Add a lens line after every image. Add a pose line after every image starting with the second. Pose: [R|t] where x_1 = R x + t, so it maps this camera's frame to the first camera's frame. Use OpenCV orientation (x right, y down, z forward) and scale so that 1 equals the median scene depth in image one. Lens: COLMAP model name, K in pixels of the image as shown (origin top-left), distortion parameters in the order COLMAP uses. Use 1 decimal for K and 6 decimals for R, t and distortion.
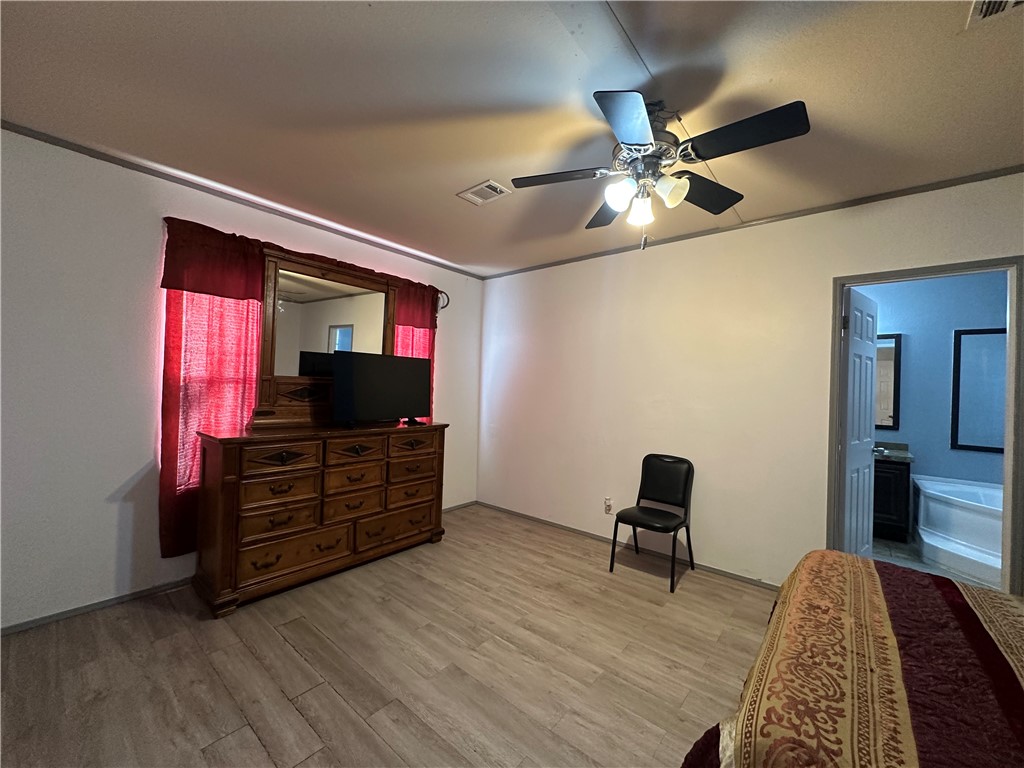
lens RADIAL K [[406.1, 0, 508.5], [0, 406.1, 382.9], [0, 0, 1]] dist [-0.002937, 0.000974]
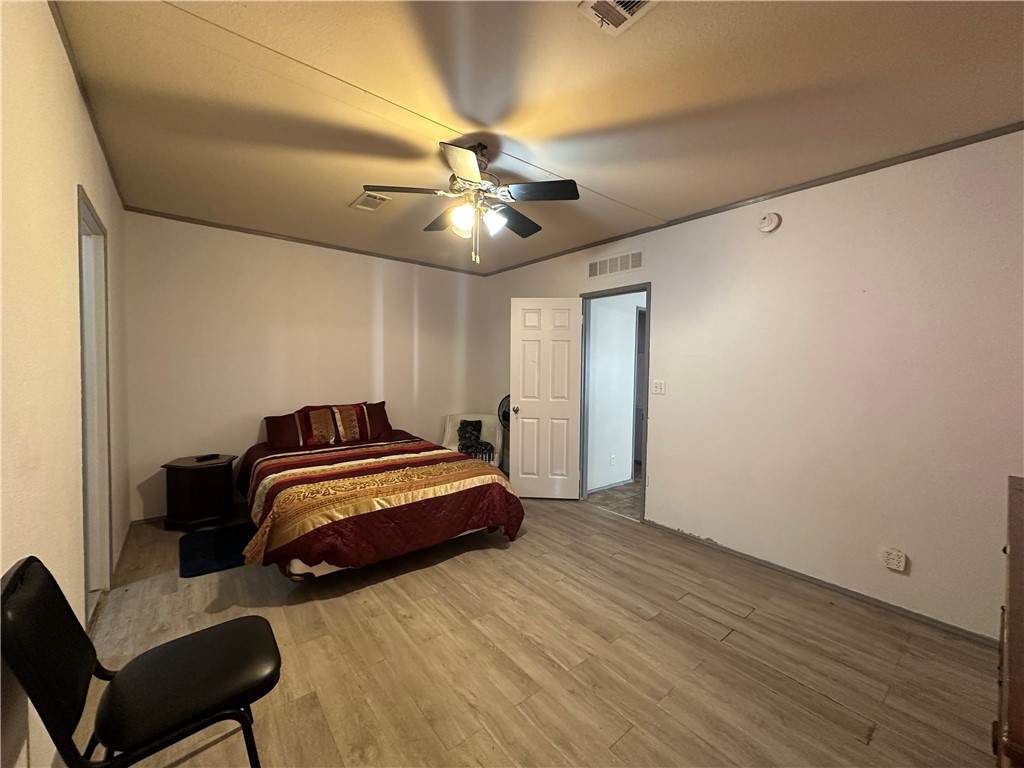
lens RADIAL K [[406.1, 0, 510.0], [0, 406.1, 381.1], [0, 0, 1]] dist [-0.002937, 0.000974]
pose [[-0.980569, -0.056727, 0.187792, -0.032517], [-0.051424, 0.998132, 0.032997, 0.003474], [-0.189313, 0.022699, -0.981654, 1.548795]]
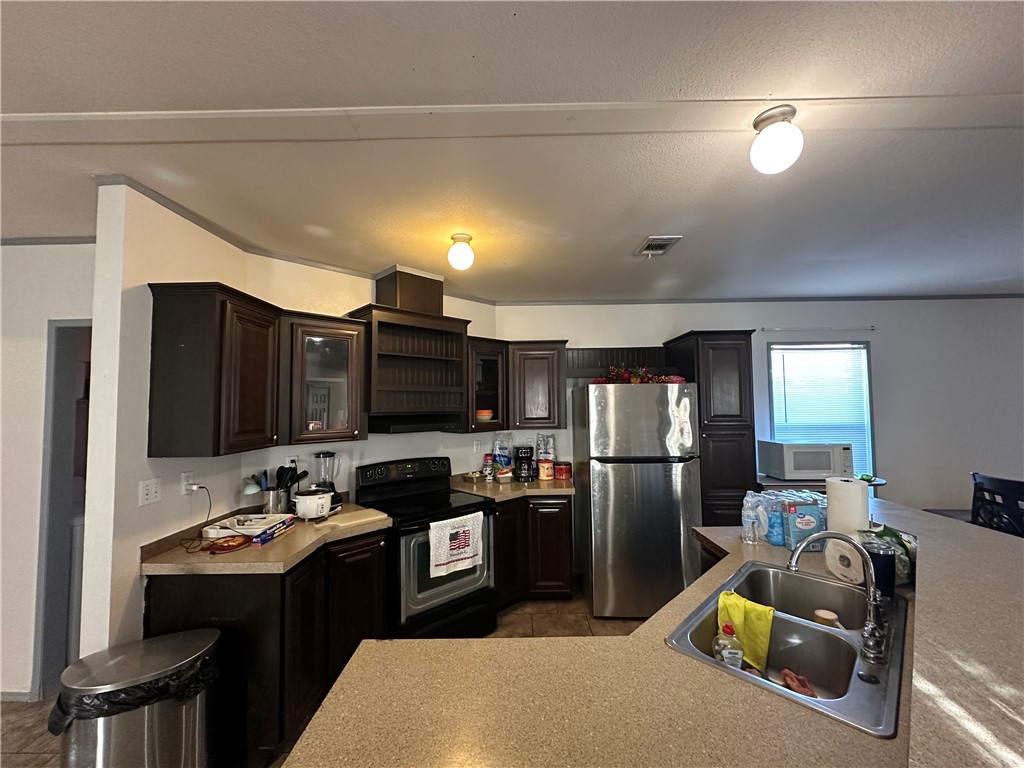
lens RADIAL K [[406.1, 0, 508.9], [0, 406.1, 385.8], [0, 0, 1]] dist [-0.002937, 0.000974]
pose [[-0.631828, 0.007536, 0.775072, -1.572316], [-0.015262, 0.999638, -0.022162, -0.155194], [-0.774958, -0.025832, -0.631484, -0.645966]]
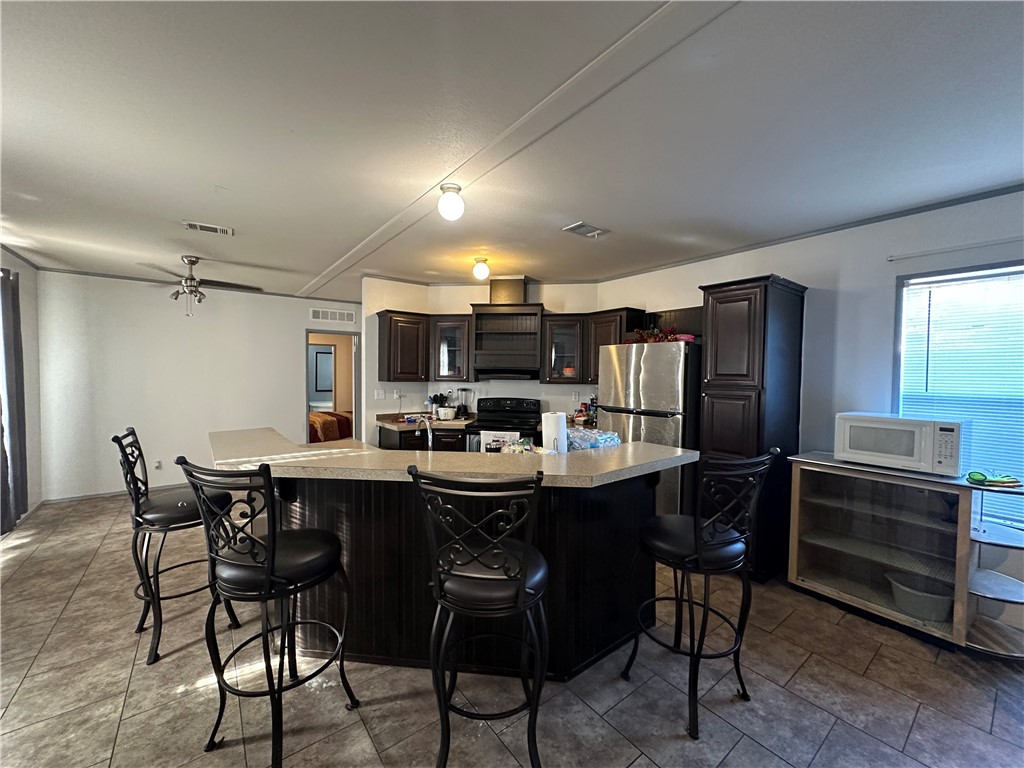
lens RADIAL K [[406.1, 0, 511.9], [0, 406.1, 383.4], [0, 0, 1]] dist [-0.002937, 0.000974]
pose [[0.215965, -0.056392, 0.974771, -2.294590], [-0.009029, 0.998173, 0.059746, -0.139651], [-0.976359, -0.021704, 0.215061, -1.615550]]
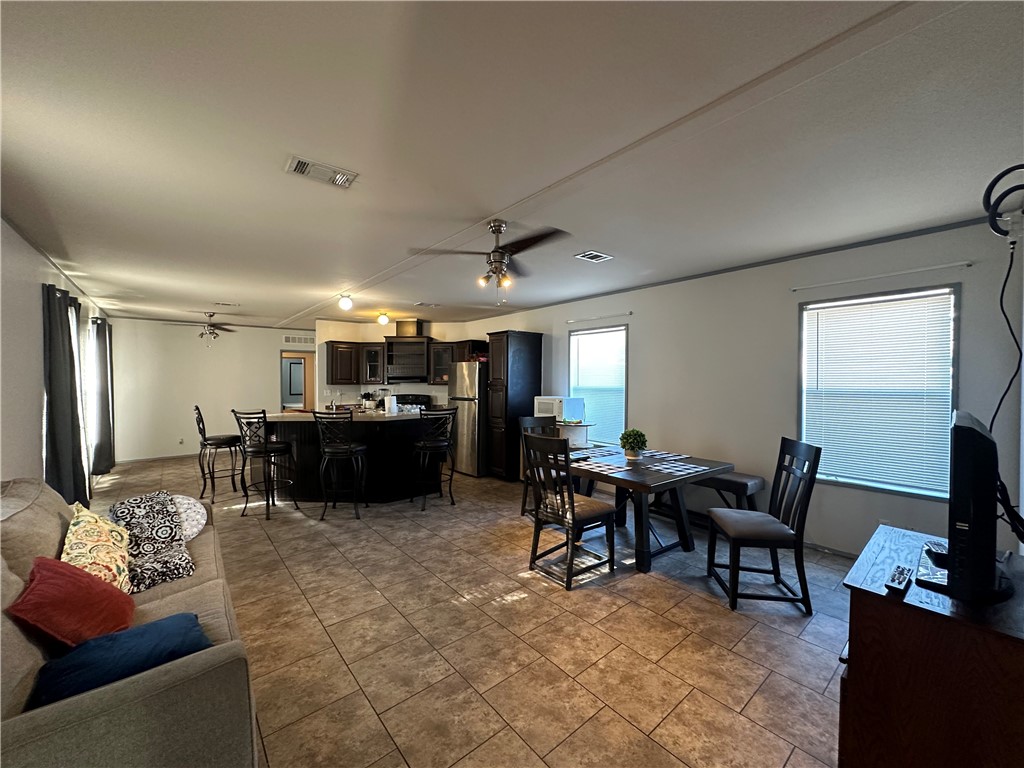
lens RADIAL K [[406.1, 0, 512.1], [0, 406.1, 383.4], [0, 0, 1]] dist [-0.002937, 0.000974]
pose [[0.171310, -0.044529, 0.984210, -3.294713], [-0.002252, 0.998958, 0.045589, -0.179534], [-0.985215, -0.010026, 0.171031, -2.458712]]
